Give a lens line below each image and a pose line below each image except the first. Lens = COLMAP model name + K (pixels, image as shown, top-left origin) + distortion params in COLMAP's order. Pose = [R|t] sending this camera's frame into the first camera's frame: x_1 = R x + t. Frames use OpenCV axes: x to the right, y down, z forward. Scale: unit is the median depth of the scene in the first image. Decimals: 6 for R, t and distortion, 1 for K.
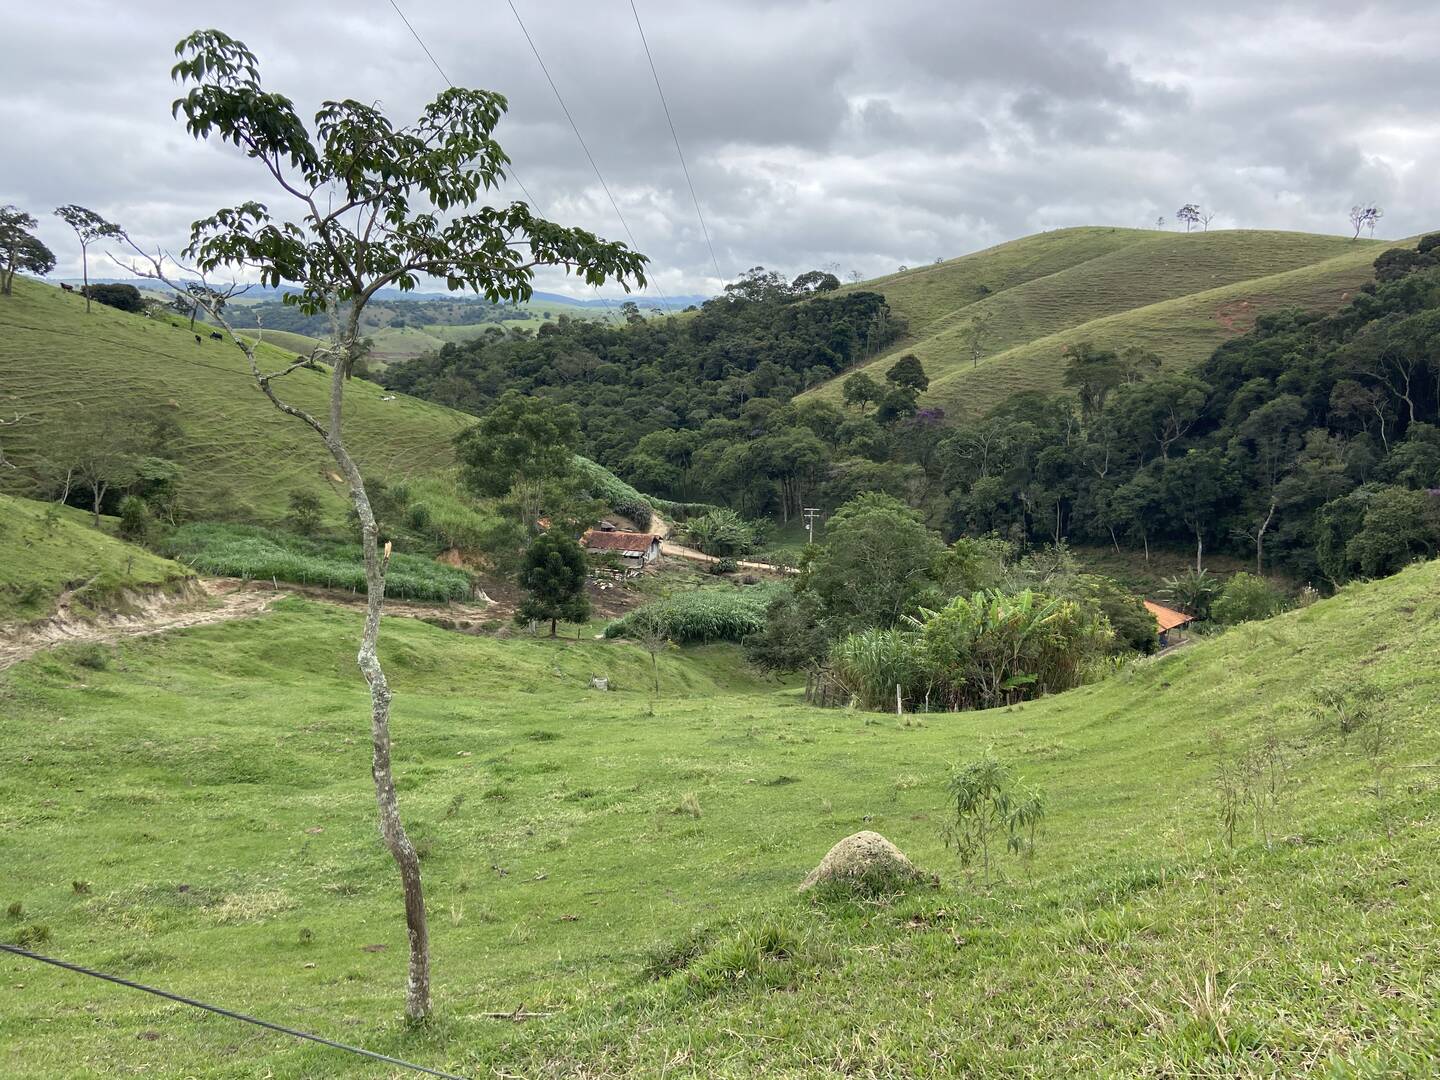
lens RADIAL K [[1073.3, 0, 737.2], [0, 1073.3, 547.7], [0, 0, 1]] dist [0.120639, -0.149566]
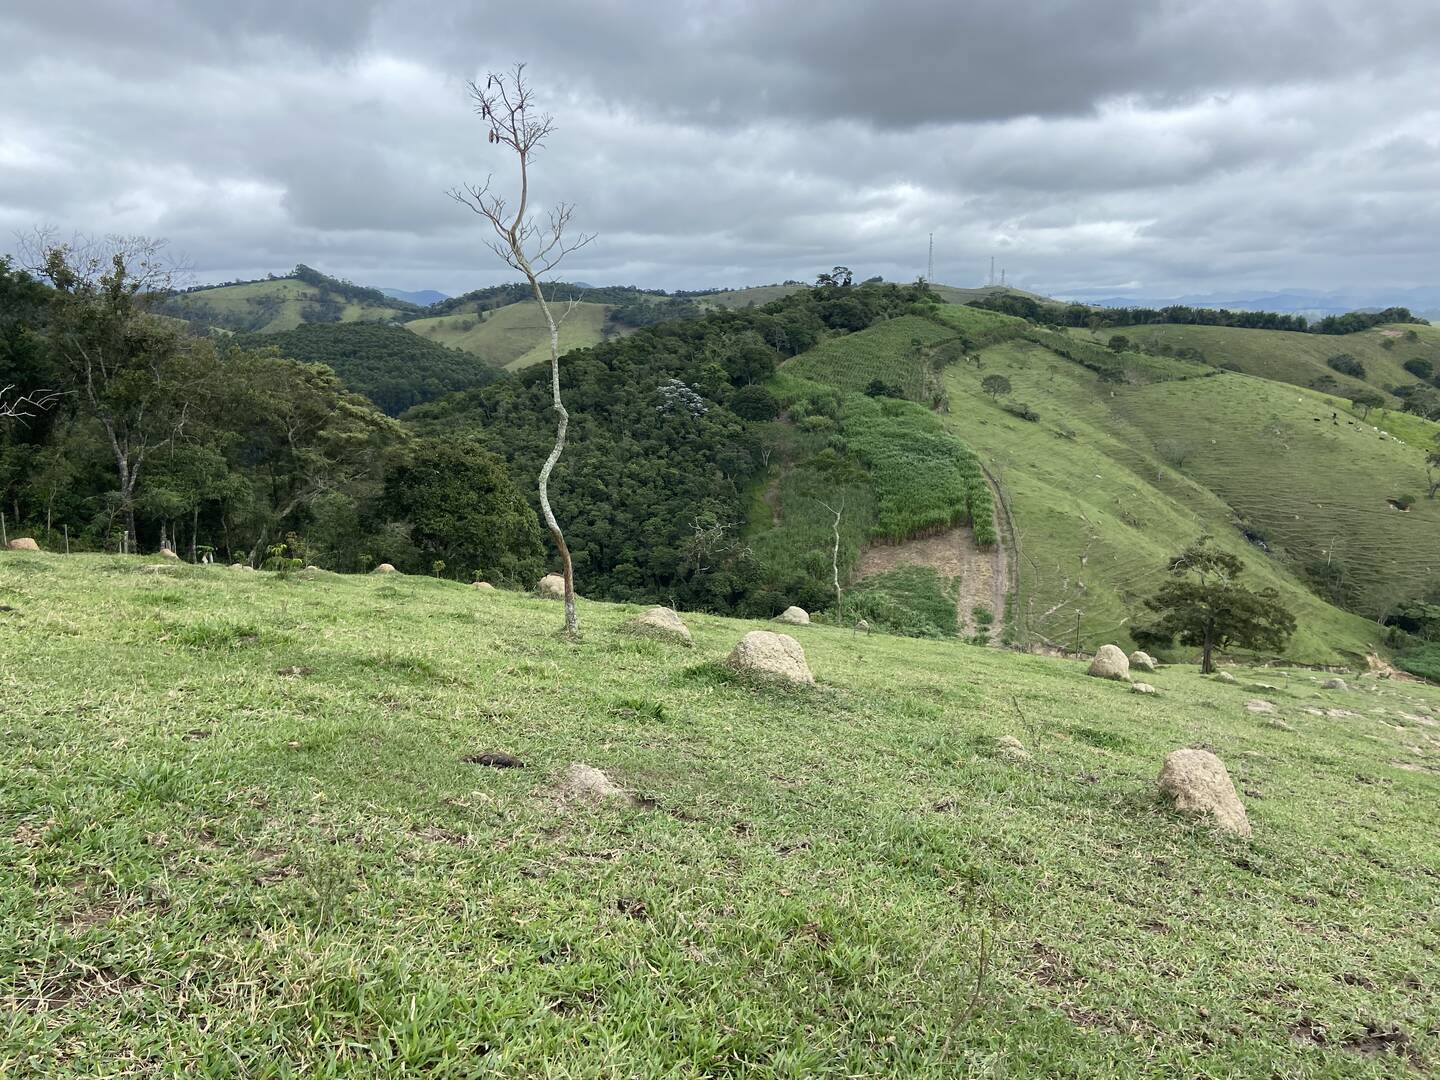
lens RADIAL K [[1073.3, 0, 708.3], [0, 1073.3, 543.6], [0, 0, 1]] dist [0.120639, -0.149566]
pose [[0.229292, 0.164025, -0.959438, 0.476992], [-0.180702, 0.975737, 0.123626, -0.089024], [0.956437, 0.145026, 0.253369, -0.356637]]
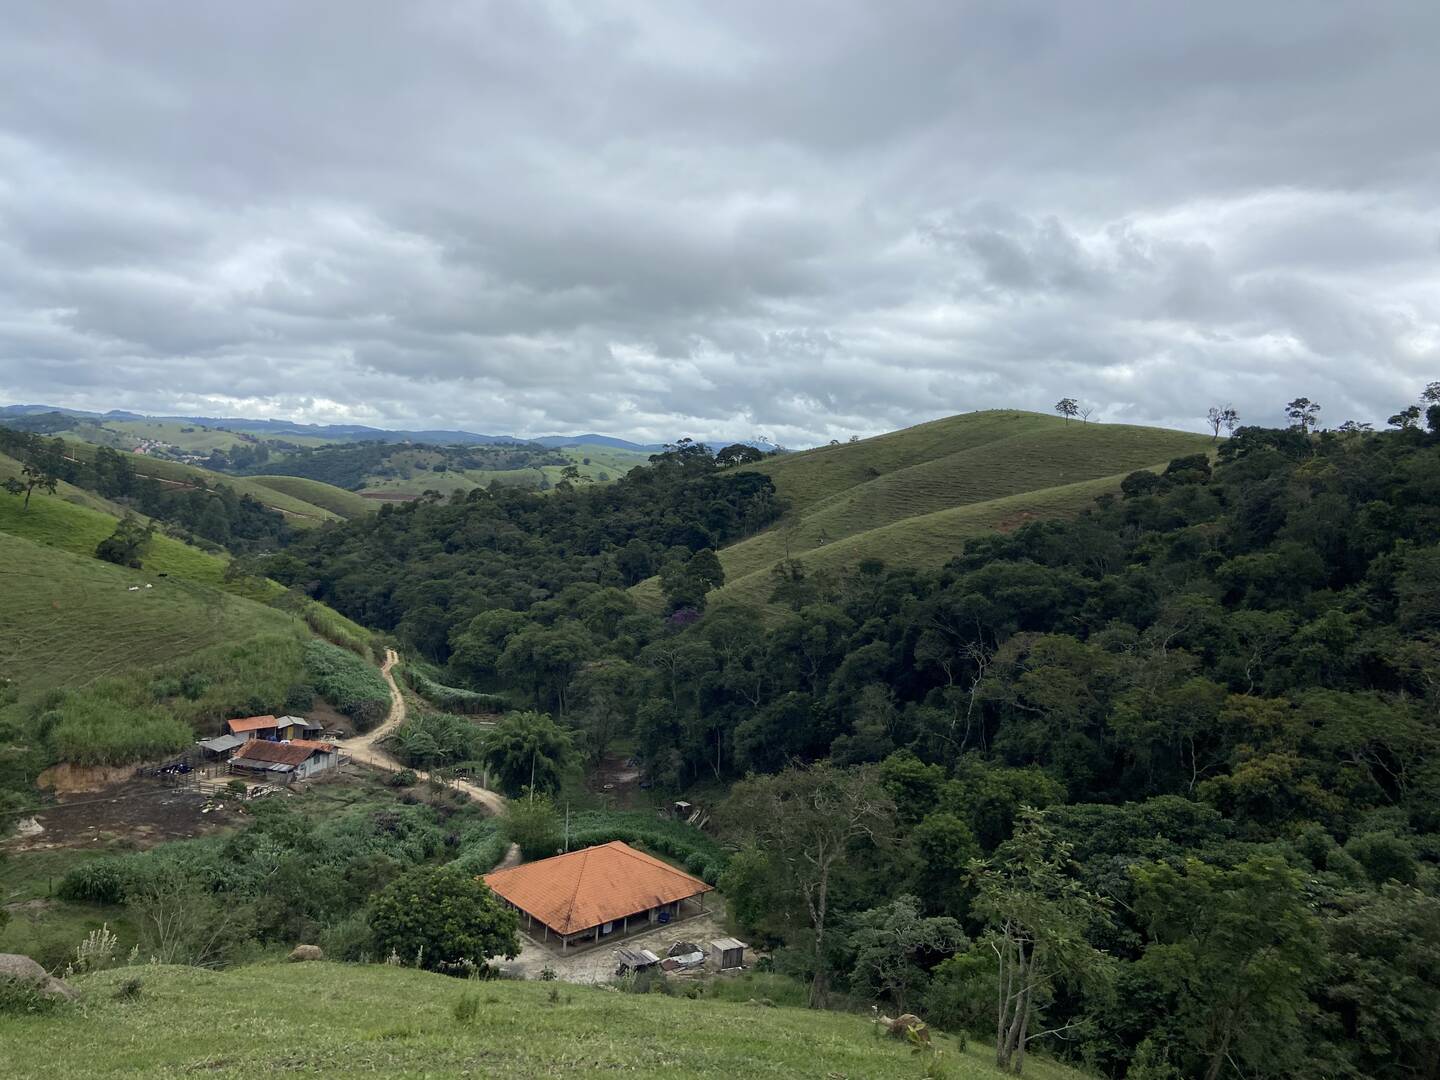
lens RADIAL K [[1073.3, 0, 710.6], [0, 1073.3, 522.7], [0, 0, 1]] dist [0.120639, -0.149566]
pose [[0.996869, 0.027235, -0.074230, 0.207781], [-0.038323, 0.987591, -0.152299, -0.045054], [0.069161, 0.154667, 0.985543, 0.012793]]
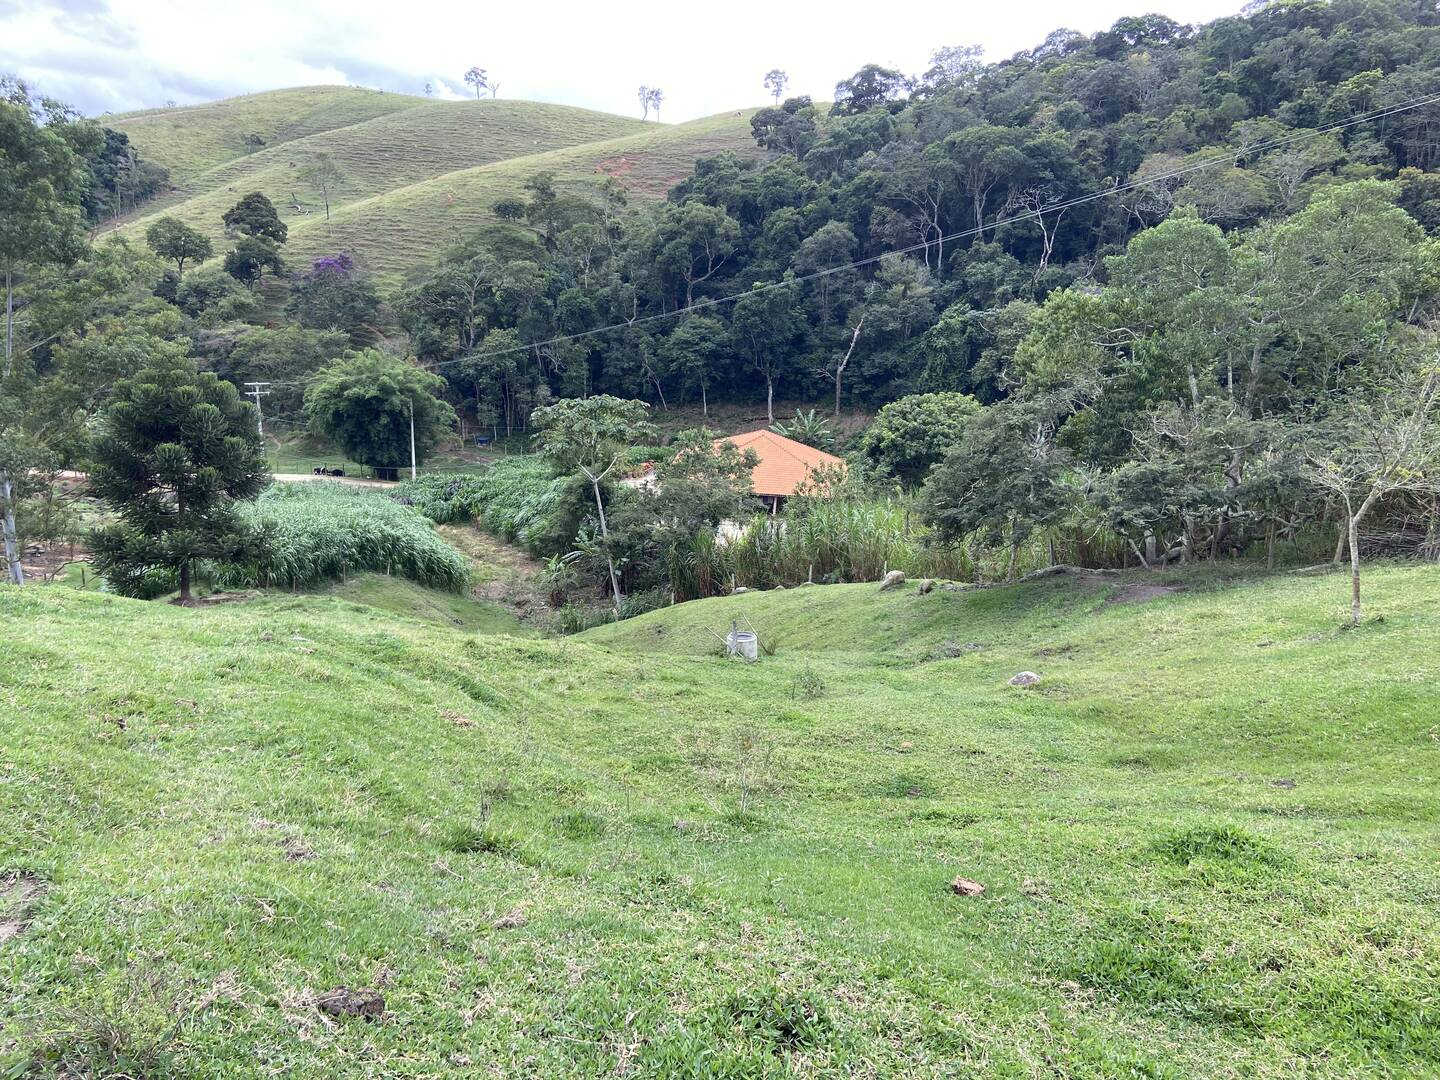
lens RADIAL K [[1073.3, 0, 733.8], [0, 1073.3, 529.7], [0, 0, 1]] dist [0.120639, -0.149566]
pose [[0.758964, -0.140507, 0.635793, -0.094638], [0.099104, 0.989991, 0.100480, 0.009988], [-0.643547, -0.013251, 0.765292, 0.168889]]
